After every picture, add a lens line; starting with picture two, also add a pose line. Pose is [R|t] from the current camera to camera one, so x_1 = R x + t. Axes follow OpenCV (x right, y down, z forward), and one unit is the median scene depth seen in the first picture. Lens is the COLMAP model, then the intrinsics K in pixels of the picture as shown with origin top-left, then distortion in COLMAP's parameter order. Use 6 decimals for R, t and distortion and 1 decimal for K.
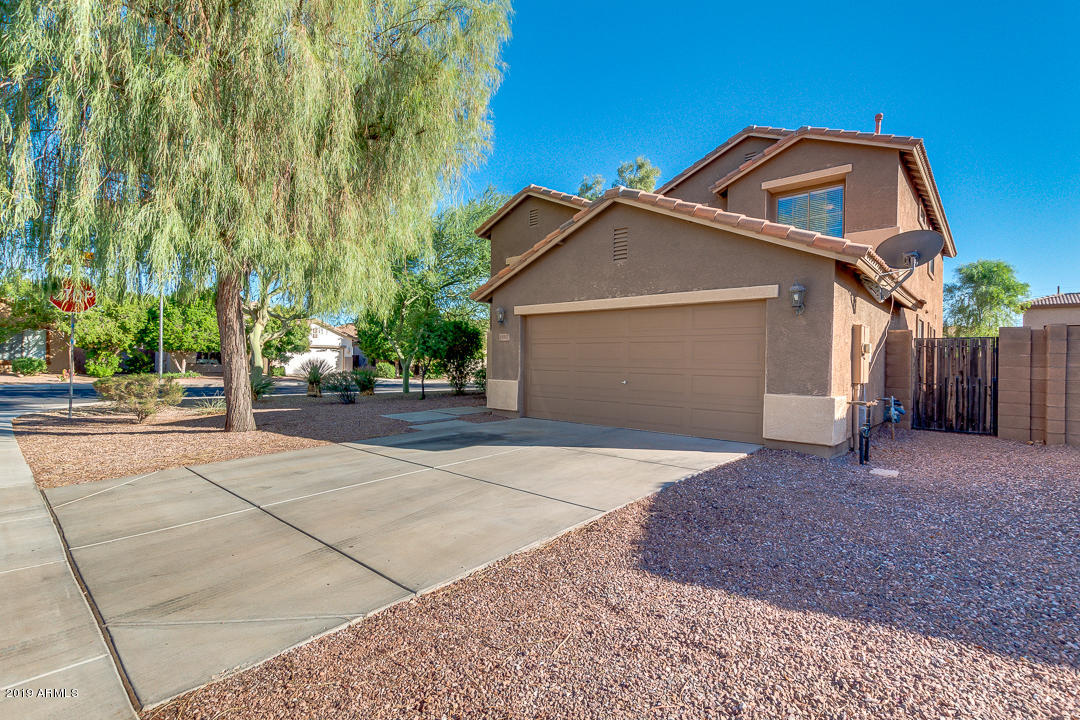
lens RADIAL K [[501.1, 0, 545.8], [0, 501.1, 350.1], [0, 0, 1]] dist [0.002043, -0.000630]
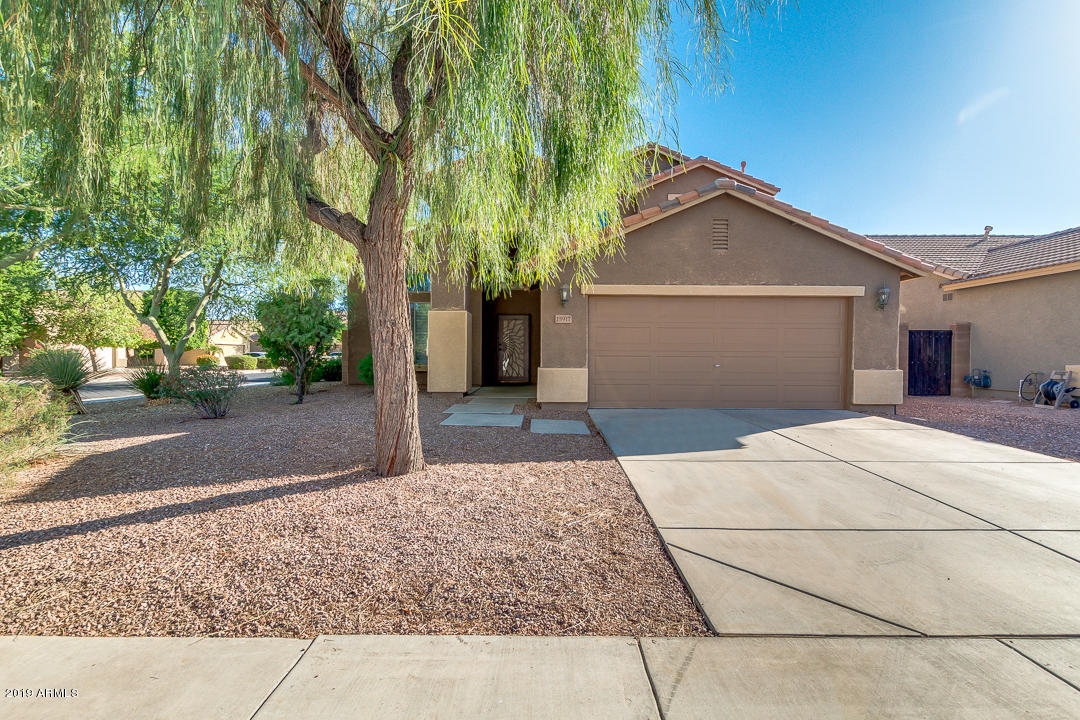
lens RADIAL K [[501.1, 0, 545.8], [0, 501.1, 350.1], [0, 0, 1]] dist [0.002043, -0.000630]
pose [[0.754202, -0.002848, 0.656636, -0.767171], [-0.010178, 0.999820, 0.016027, 0.017229], [-0.656564, -0.018771, 0.754037, 0.413574]]
